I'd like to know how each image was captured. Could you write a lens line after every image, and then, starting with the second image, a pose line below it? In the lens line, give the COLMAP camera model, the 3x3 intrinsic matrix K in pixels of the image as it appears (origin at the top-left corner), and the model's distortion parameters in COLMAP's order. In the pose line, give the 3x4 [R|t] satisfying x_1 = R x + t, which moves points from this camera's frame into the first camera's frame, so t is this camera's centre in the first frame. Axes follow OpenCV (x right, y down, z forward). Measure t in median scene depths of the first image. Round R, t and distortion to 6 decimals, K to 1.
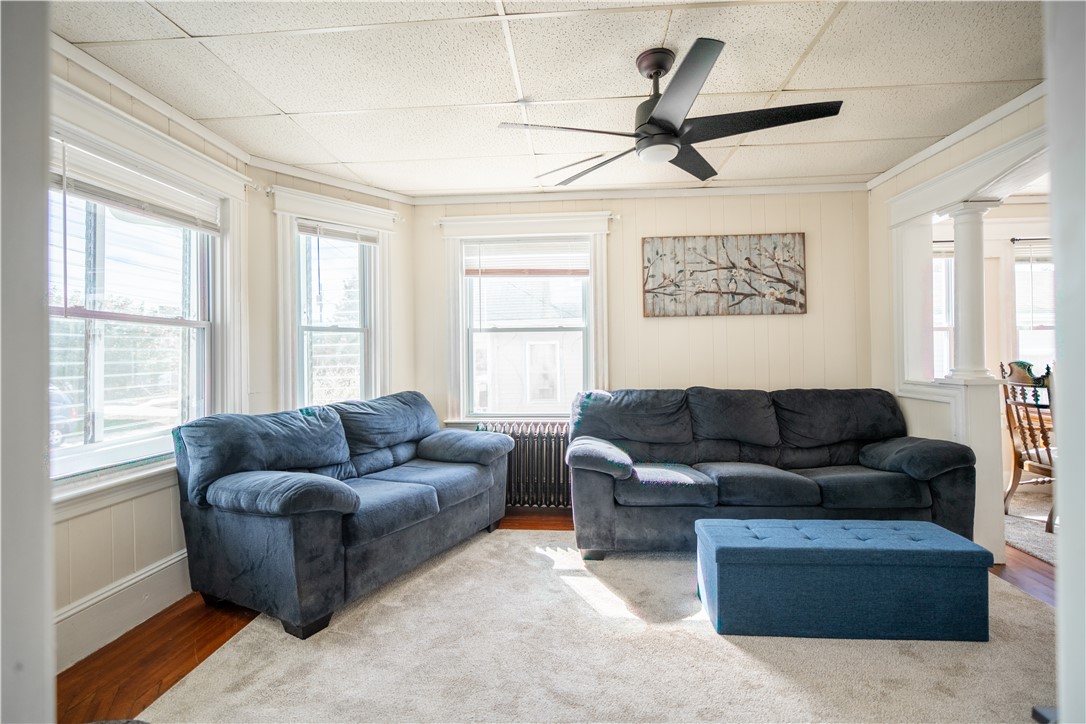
lens RADIAL K [[493.6, 0, 542.8], [0, 493.6, 357.5], [0, 0, 1]] dist [-0.001369, 0.000104]
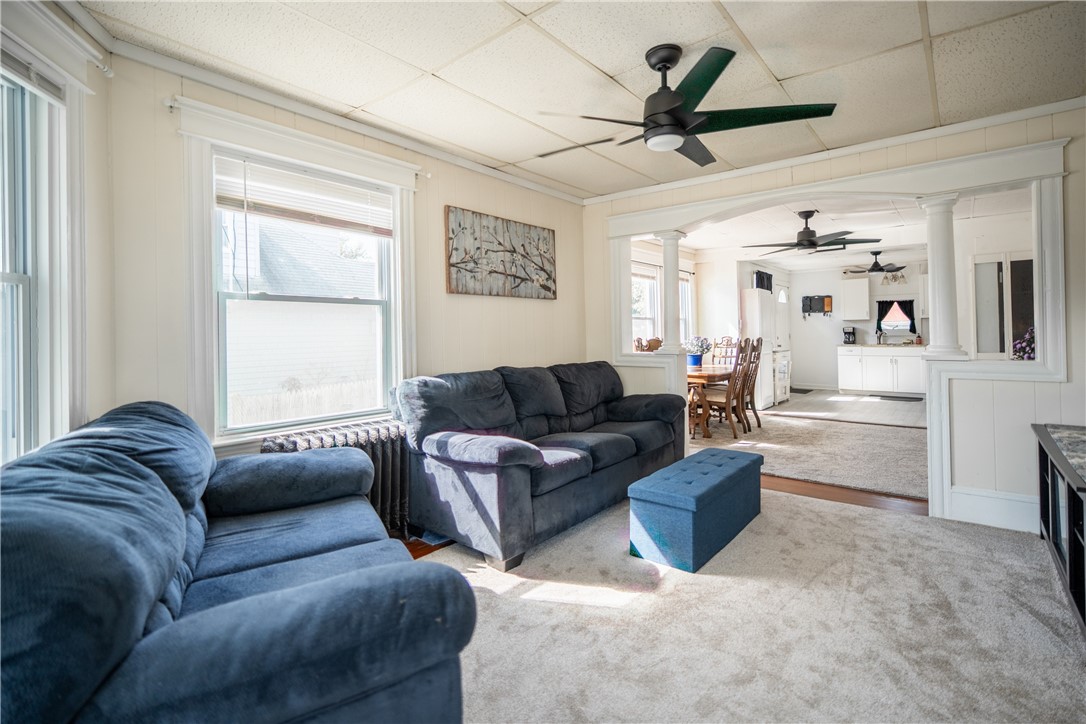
lens RADIAL K [[504.4, 0, 542.8], [0, 504.4, 333.2], [0, 0, 1]] dist [-0.000117, 0.000021]
pose [[0.583889, 0.003881, 0.811824, -0.449623], [0.010484, 0.999869, -0.012320, 0.005068], [-0.811766, 0.015705, 0.583772, 0.326134]]
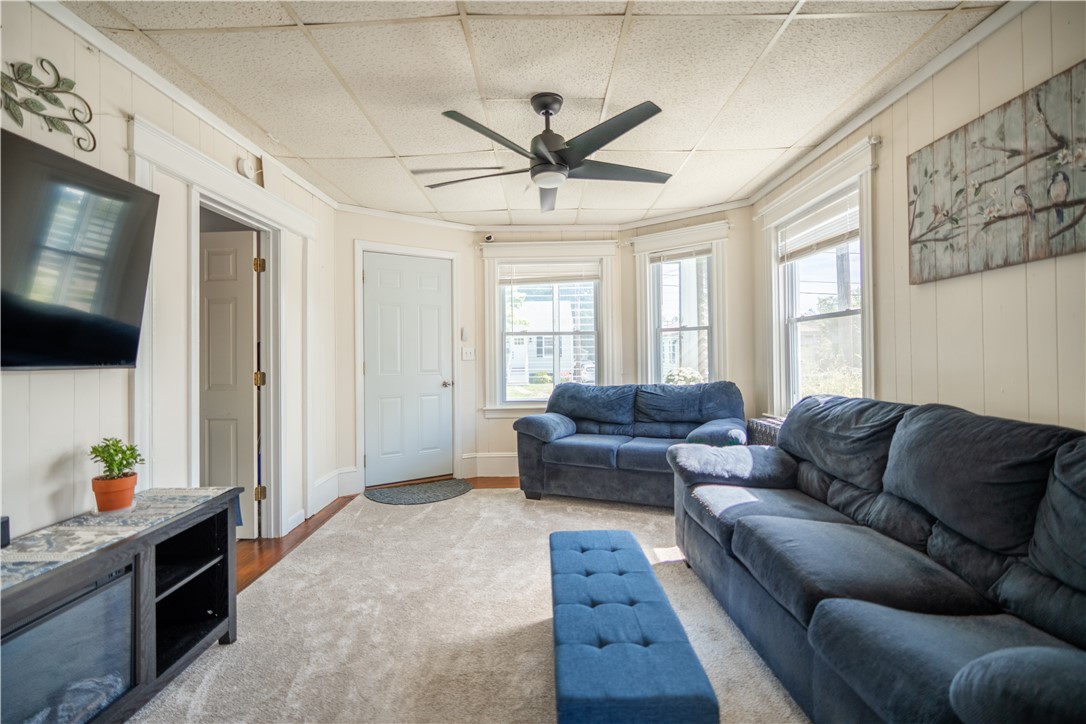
lens RADIAL K [[497.7, 0, 540.4], [0, 497.7, 351.0], [0, 0, 1]] dist [0.000164, 0.000249]
pose [[0.068155, 0.000395, -0.997675, 0.798707], [0.005560, 0.999984, 0.000776, -0.002880], [0.997659, -0.005600, 0.068151, 0.505012]]
